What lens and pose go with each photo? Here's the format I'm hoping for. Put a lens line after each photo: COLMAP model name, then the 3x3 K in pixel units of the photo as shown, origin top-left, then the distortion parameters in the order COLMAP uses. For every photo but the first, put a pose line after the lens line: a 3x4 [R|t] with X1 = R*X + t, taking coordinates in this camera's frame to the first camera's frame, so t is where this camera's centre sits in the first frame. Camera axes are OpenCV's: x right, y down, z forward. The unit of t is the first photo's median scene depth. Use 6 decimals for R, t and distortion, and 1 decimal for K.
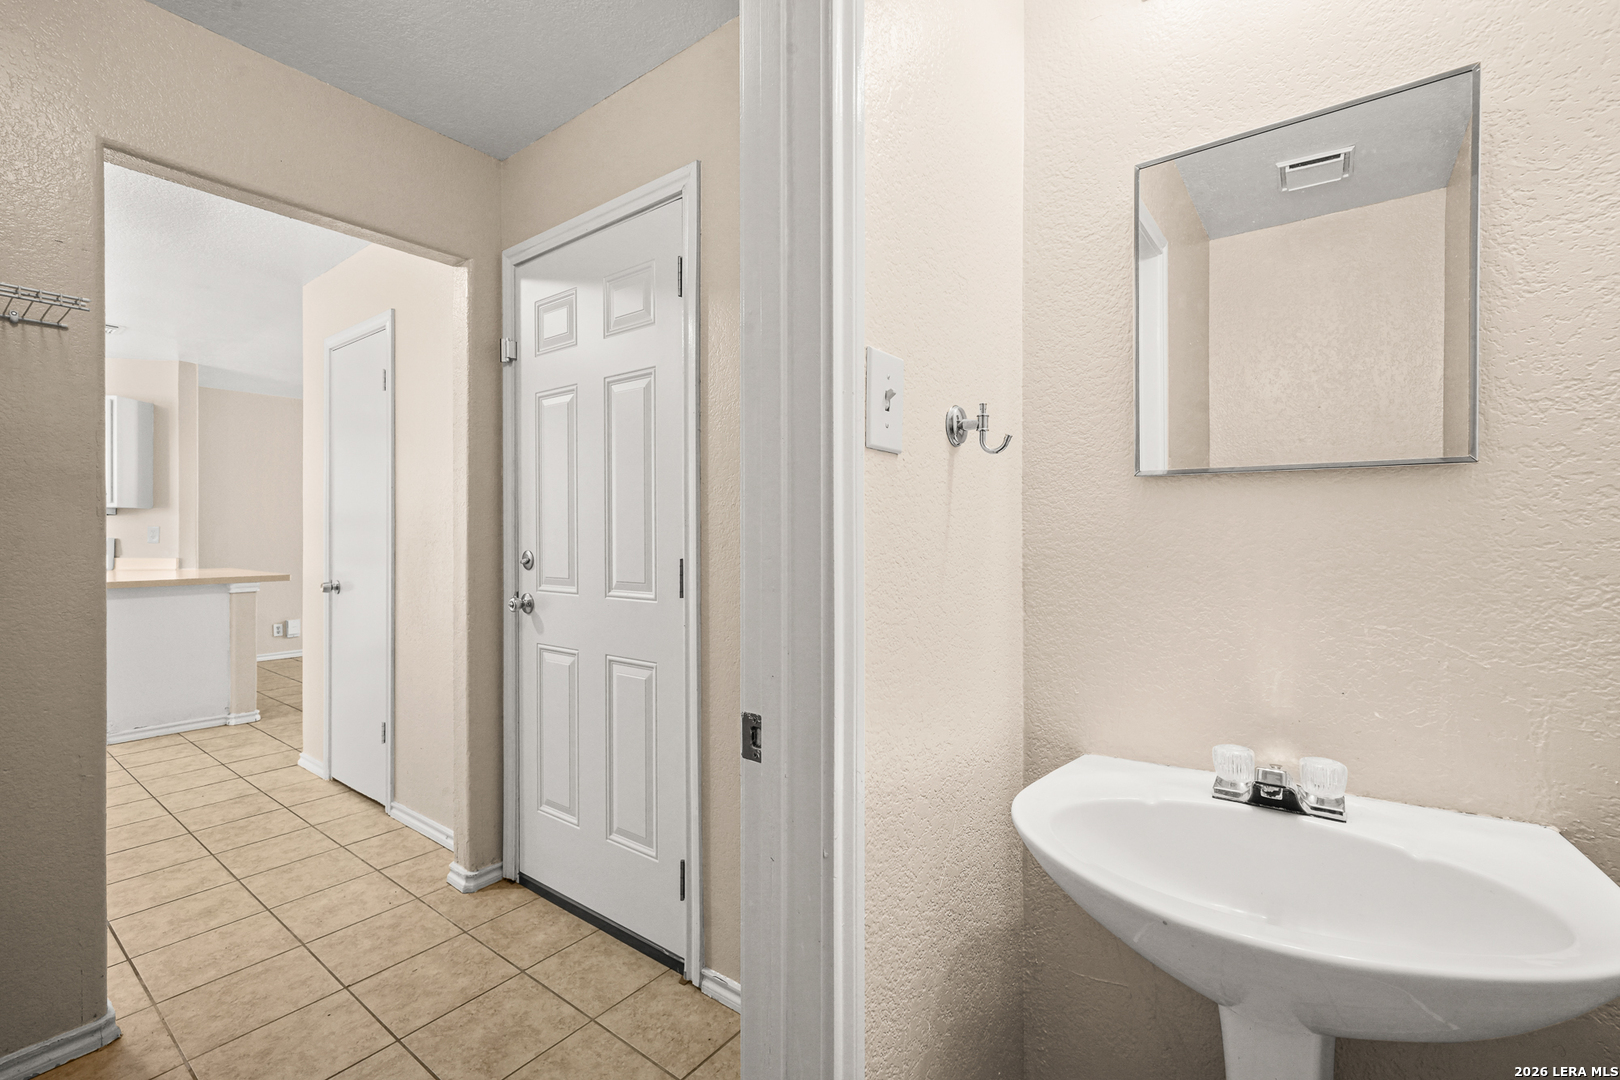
lens RADIAL K [[681.8, 0, 808.3], [0, 681.8, 535.3], [0, 0, 1]] dist [0.000421, 0.000252]
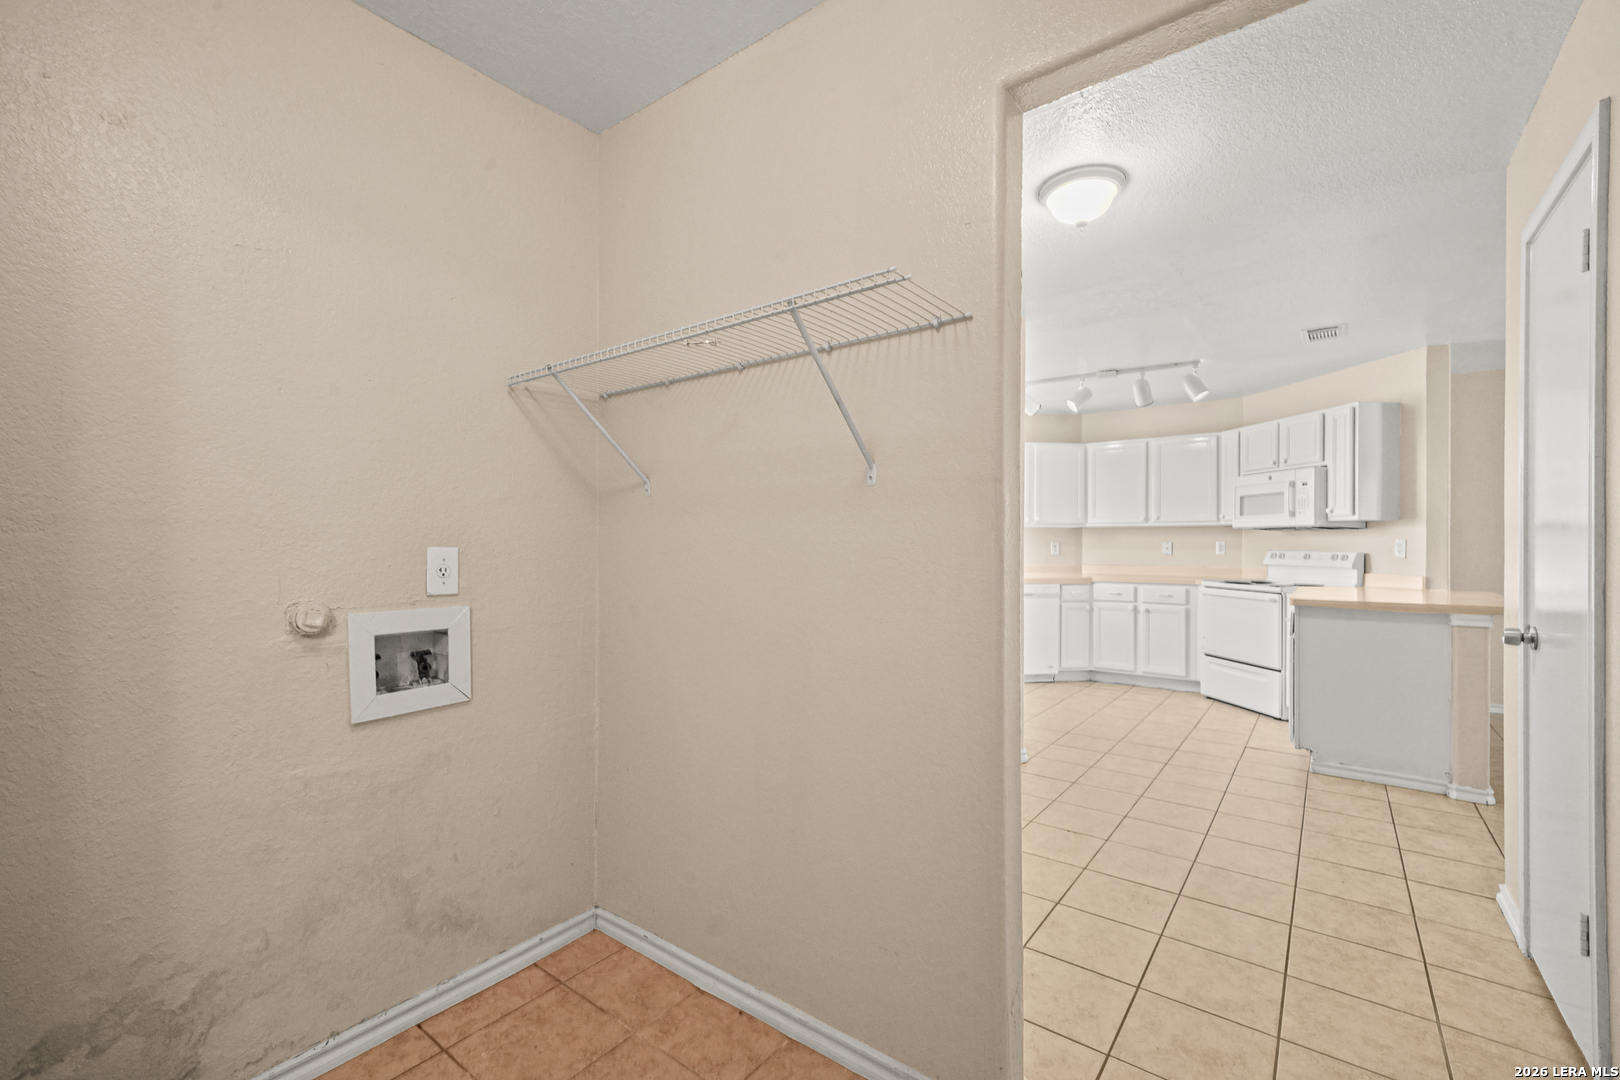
lens RADIAL K [[681.8, 0, 808.5], [0, 681.8, 546.7], [0, 0, 1]] dist [0.000421, 0.000252]
pose [[-0.014151, 0.000278, -0.999900, -0.084434], [-0.006664, 0.999978, 0.000372, -0.000341], [0.999878, 0.006669, -0.014149, 0.356896]]
